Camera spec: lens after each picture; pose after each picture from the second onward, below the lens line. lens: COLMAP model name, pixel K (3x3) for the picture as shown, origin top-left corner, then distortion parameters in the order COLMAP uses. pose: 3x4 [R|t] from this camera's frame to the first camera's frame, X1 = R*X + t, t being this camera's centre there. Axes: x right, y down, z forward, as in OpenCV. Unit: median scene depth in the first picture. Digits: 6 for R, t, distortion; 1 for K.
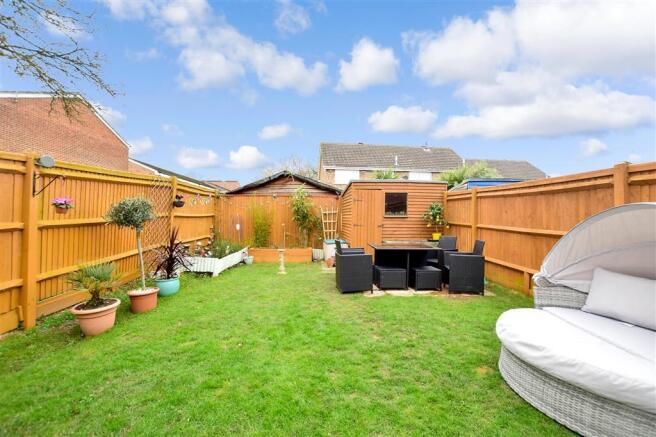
lens RADIAL K [[291.1, 0, 331.2], [0, 291.1, 217.0], [0, 0, 1]] dist [-0.045027, 0.000409]
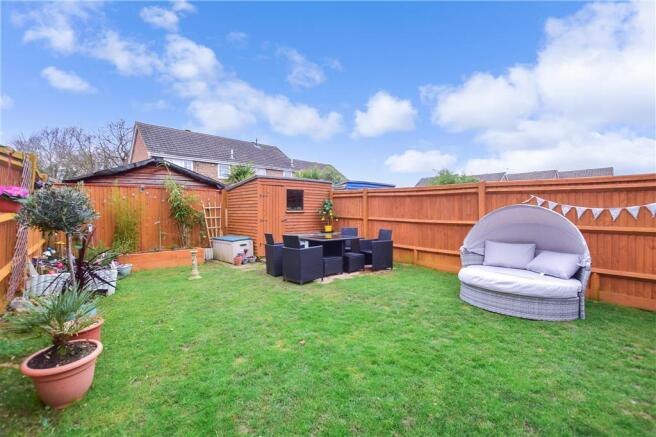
lens RADIAL K [[291.1, 0, 331.2], [0, 291.1, 217.0], [0, 0, 1]] dist [-0.045027, 0.000409]
pose [[0.789666, -0.019785, 0.613218, -0.513439], [0.006867, 0.999702, 0.023411, -0.009394], [-0.613499, -0.014276, 0.789567, 0.090403]]
